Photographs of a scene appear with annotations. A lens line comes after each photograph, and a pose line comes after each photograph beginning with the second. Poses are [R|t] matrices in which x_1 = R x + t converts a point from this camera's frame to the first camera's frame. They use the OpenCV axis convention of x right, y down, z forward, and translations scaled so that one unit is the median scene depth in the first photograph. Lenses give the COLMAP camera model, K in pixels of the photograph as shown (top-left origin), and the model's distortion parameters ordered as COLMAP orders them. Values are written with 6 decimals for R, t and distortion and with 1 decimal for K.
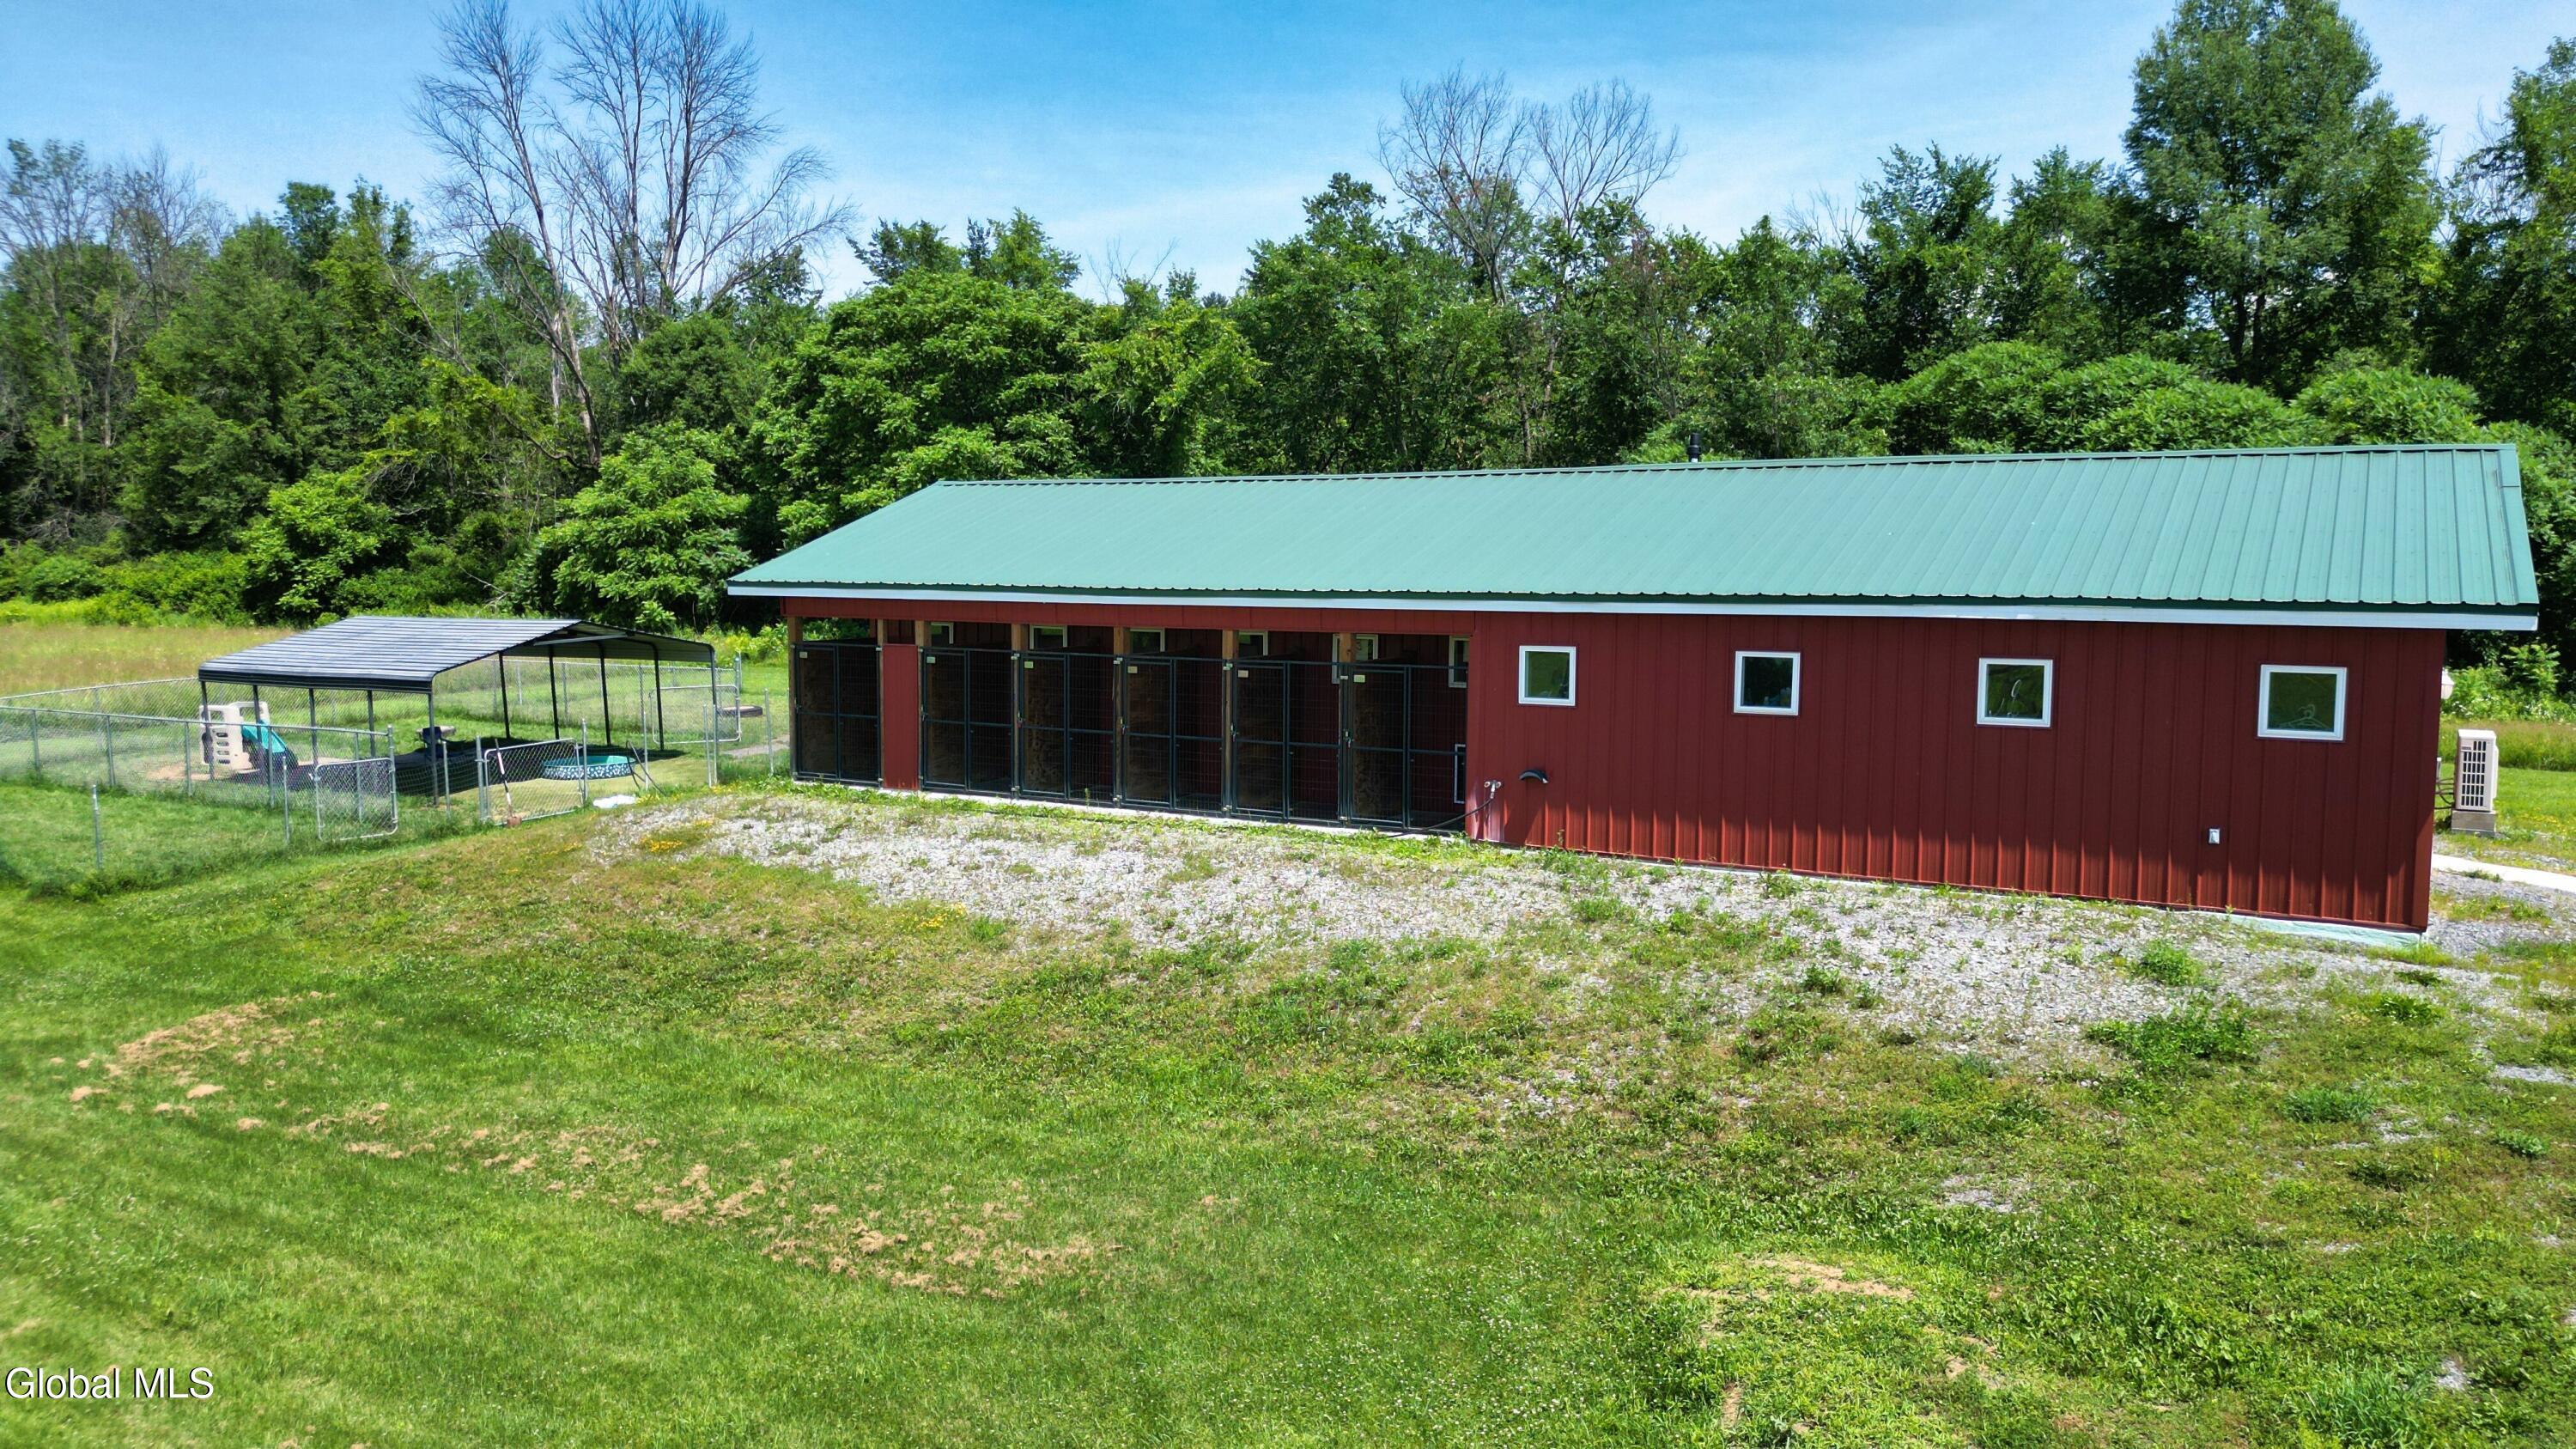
lens RADIAL K [[1795.9, 0, 1275.6], [0, 1795.9, 721.7], [0, 0, 1]] dist [0.070291, -0.074499]
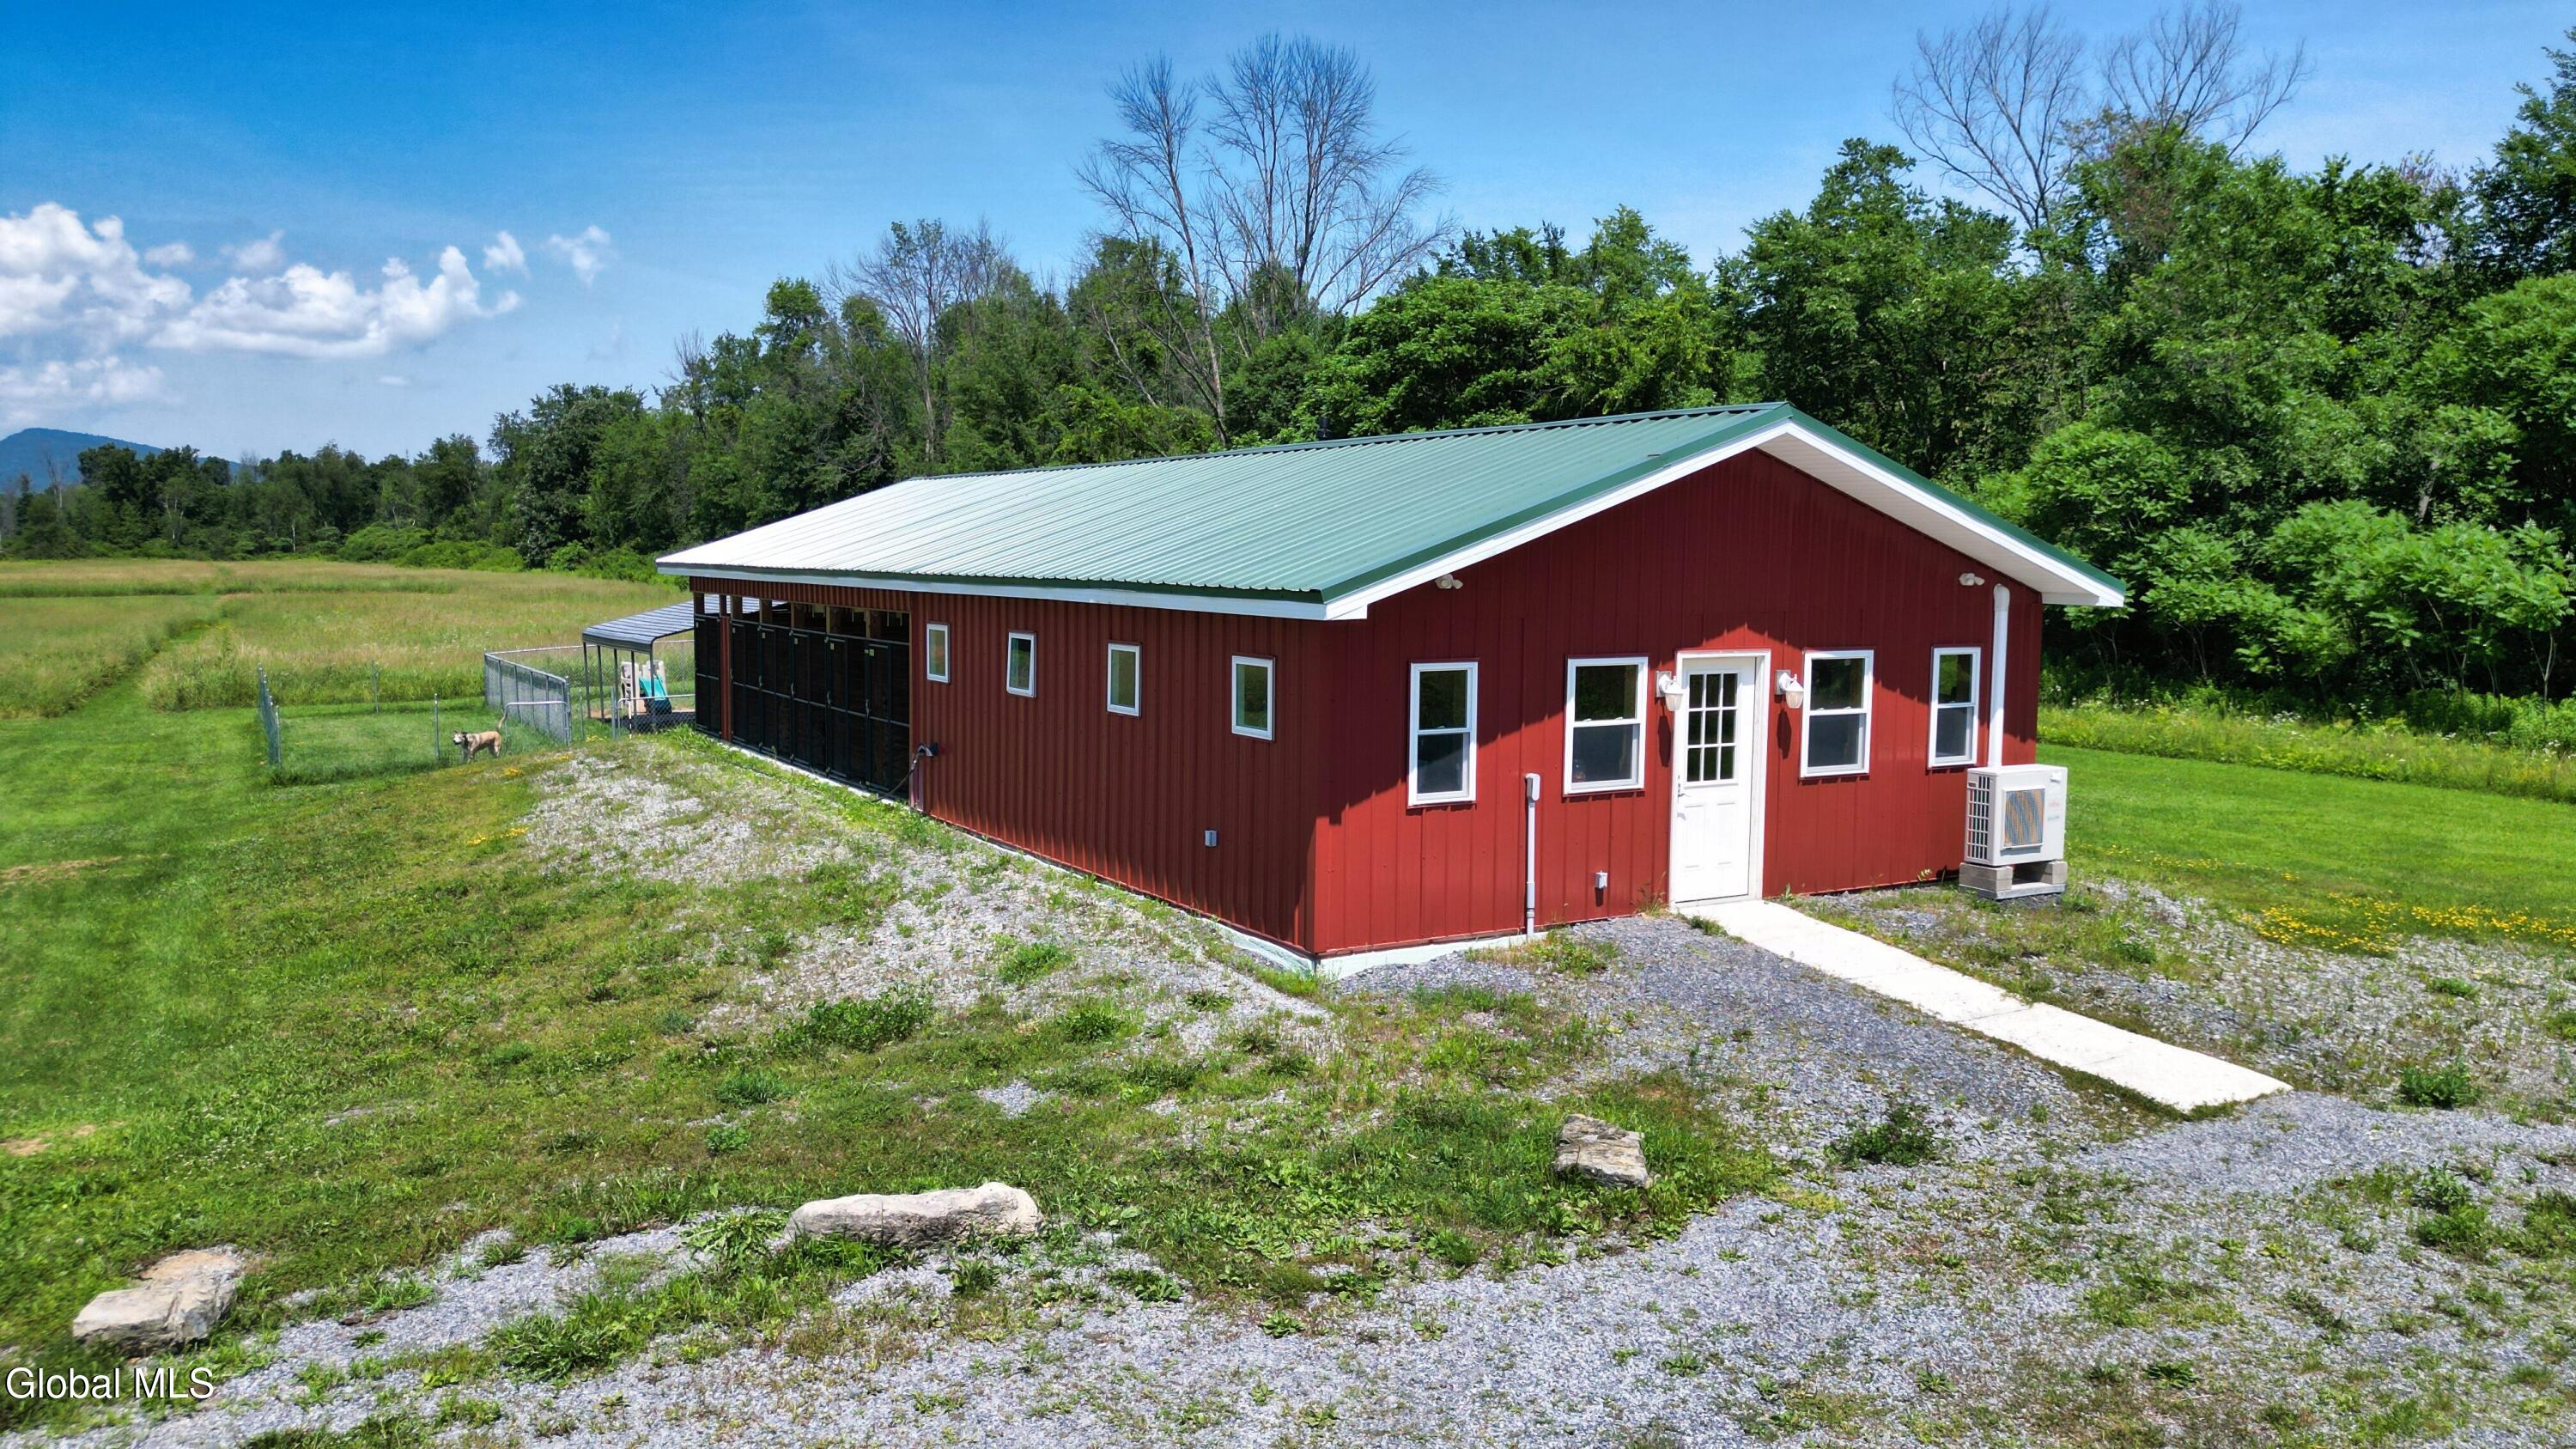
lens RADIAL K [[1795.9, 0, 1288.0], [0, 1795.9, 724.5], [0, 0, 1]] dist [0.056439, -0.075860]
pose [[0.878677, 0.048933, -0.474903, 0.234584], [-0.048577, 0.998734, 0.013030, -0.002259], [0.474939, 0.011620, 0.879942, 0.050780]]
